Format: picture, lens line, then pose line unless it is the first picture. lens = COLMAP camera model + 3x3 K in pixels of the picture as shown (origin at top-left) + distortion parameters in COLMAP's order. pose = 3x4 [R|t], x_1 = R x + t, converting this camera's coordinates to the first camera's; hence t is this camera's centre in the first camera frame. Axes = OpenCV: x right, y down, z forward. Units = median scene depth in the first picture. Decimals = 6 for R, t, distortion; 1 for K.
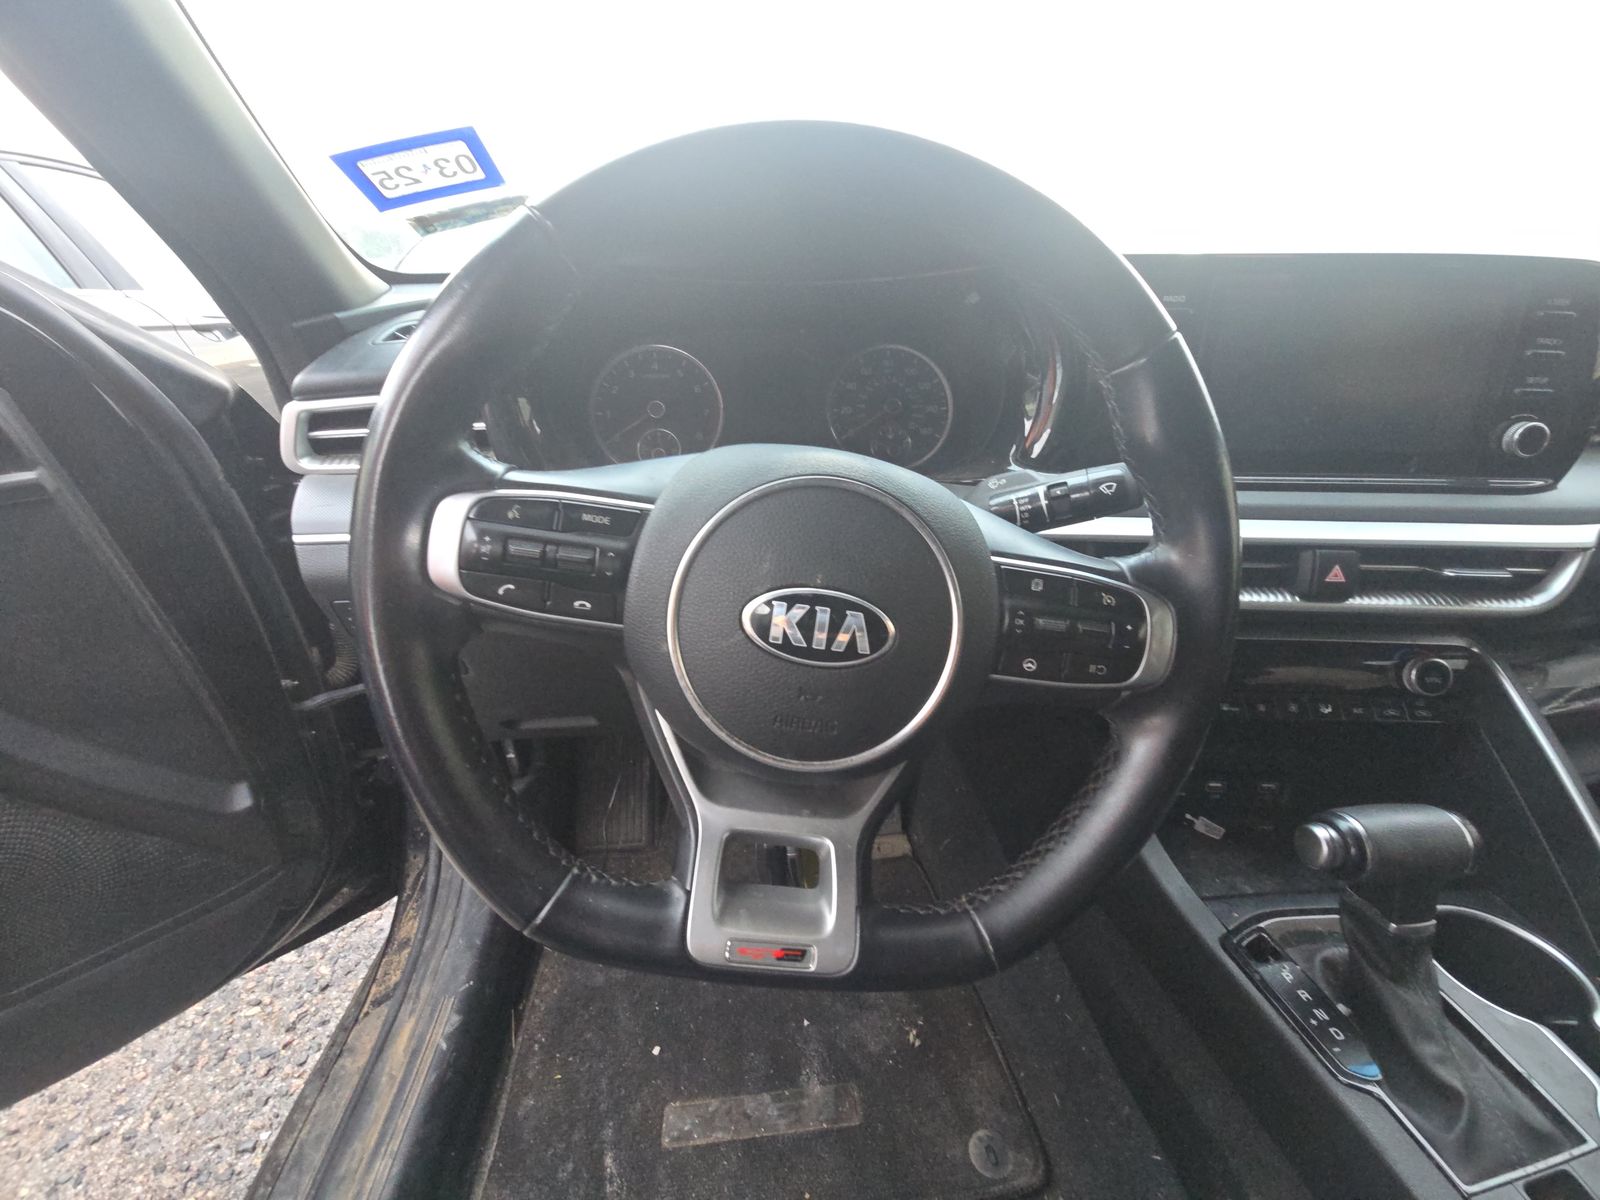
lens RADIAL K [[638.8, 0, 803.2], [0, 638.8, 603.1], [0, 0, 1]] dist [0.014522, -0.011300]
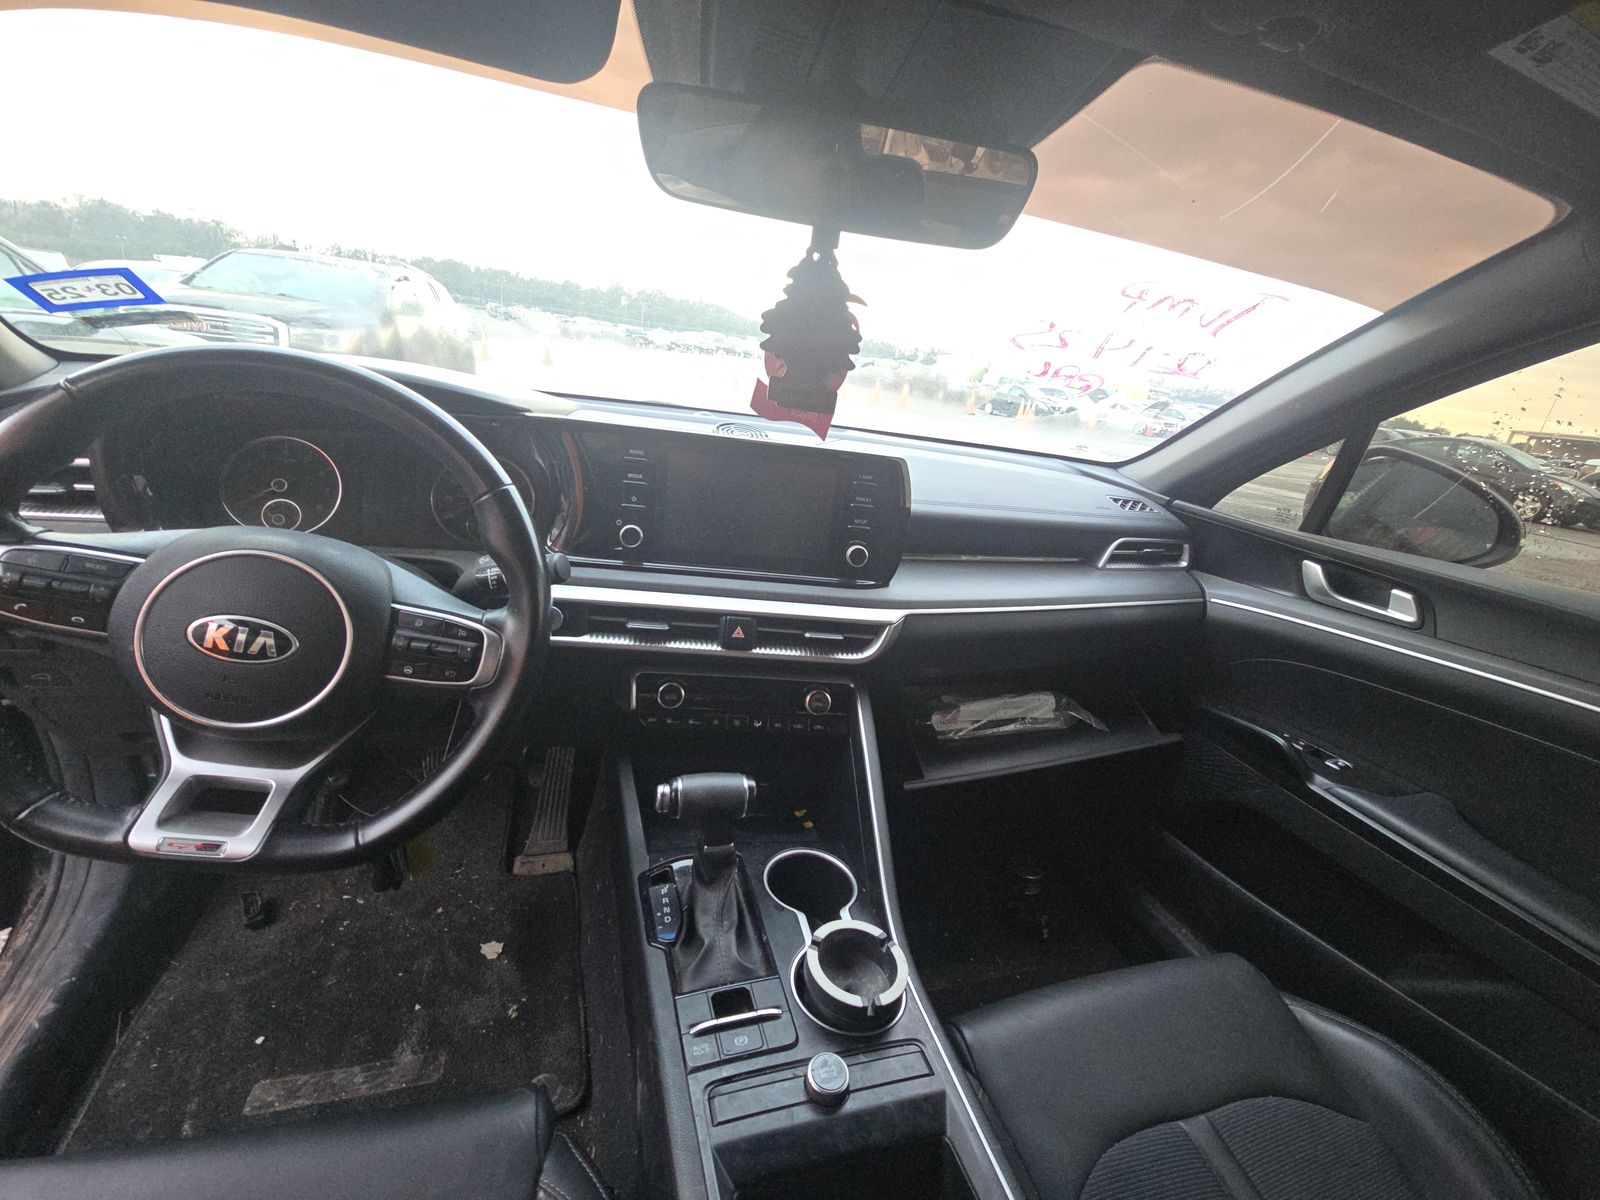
lens RADIAL K [[638.8, 0, 803.2], [0, 638.8, 603.1], [0, 0, 1]] dist [0.014522, -0.011300]
pose [[0.974183, 0.055388, 0.218861, 0.648441], [-0.033386, 0.994123, -0.102978, 0.040559], [-0.223278, 0.093013, 0.970307, -0.576058]]
